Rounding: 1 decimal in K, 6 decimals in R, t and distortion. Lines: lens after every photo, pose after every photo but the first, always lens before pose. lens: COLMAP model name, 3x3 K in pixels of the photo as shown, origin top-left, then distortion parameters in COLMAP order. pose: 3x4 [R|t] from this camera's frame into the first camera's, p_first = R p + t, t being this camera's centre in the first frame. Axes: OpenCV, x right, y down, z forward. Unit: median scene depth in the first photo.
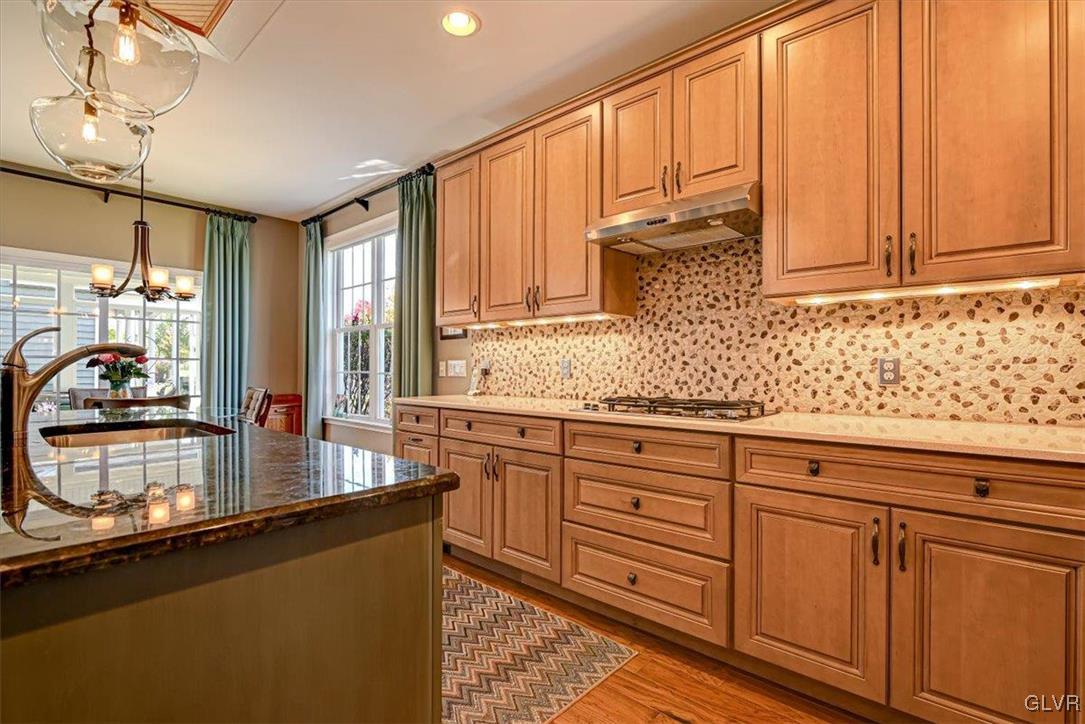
lens RADIAL K [[499.4, 0, 543.8], [0, 499.4, 366.9], [0, 0, 1]] dist [-0.017880, 0.001537]
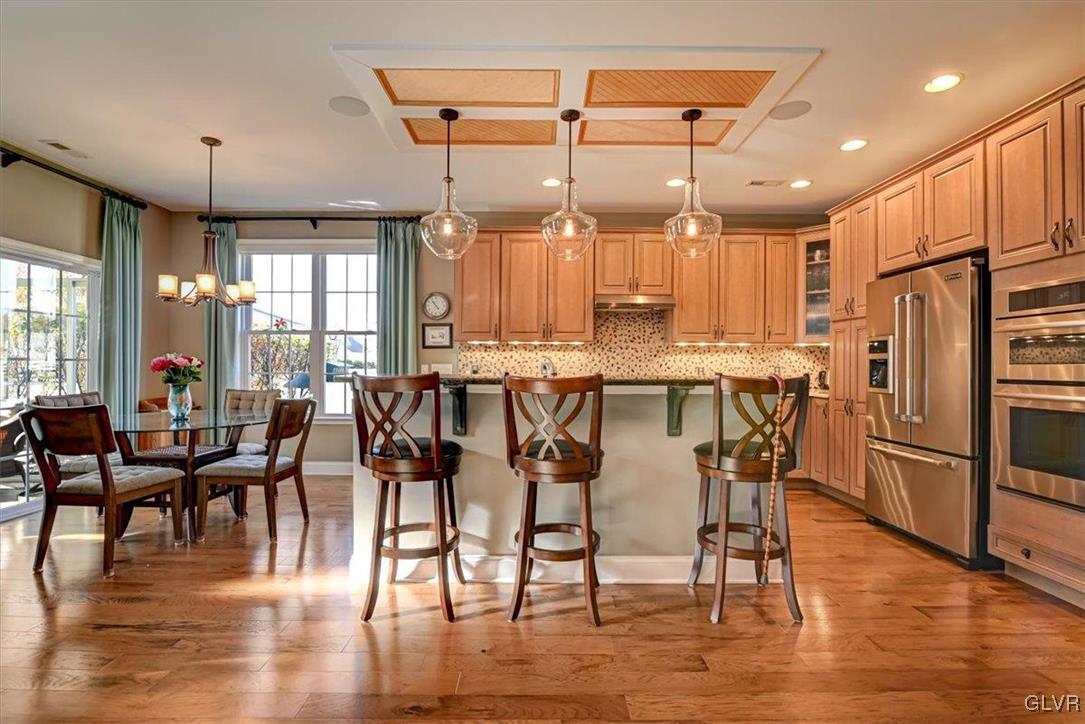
lens RADIAL K [[499.4, 0, 542.0], [0, 499.4, 364.5], [0, 0, 1]] dist [-0.017880, 0.001537]
pose [[0.744836, 0.001743, 0.667245, -1.174428], [-0.004399, 0.999988, 0.002299, -0.021771], [-0.667233, -0.004648, 0.744835, -0.286906]]
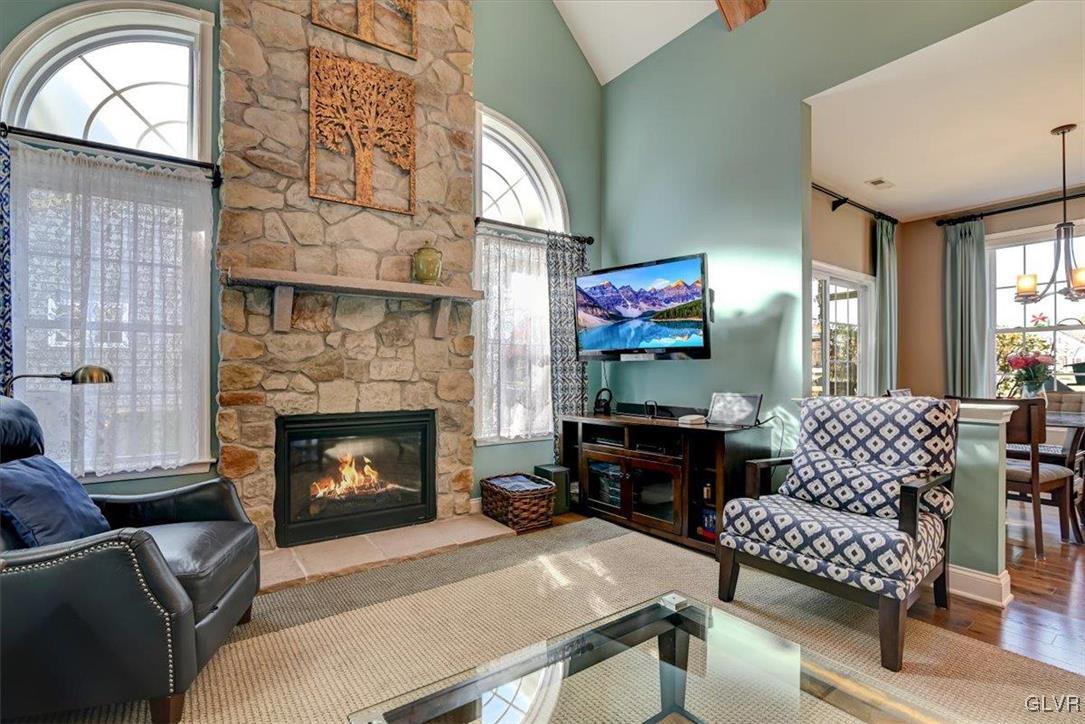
lens RADIAL K [[499.4, 0, 541.6], [0, 499.4, 372.1], [0, 0, 1]] dist [-0.017880, 0.001537]
pose [[0.974912, -0.003384, -0.222564, -1.924028], [0.004372, 0.999983, 0.003950, -0.003997], [0.222547, -0.004824, 0.974910, -0.226642]]
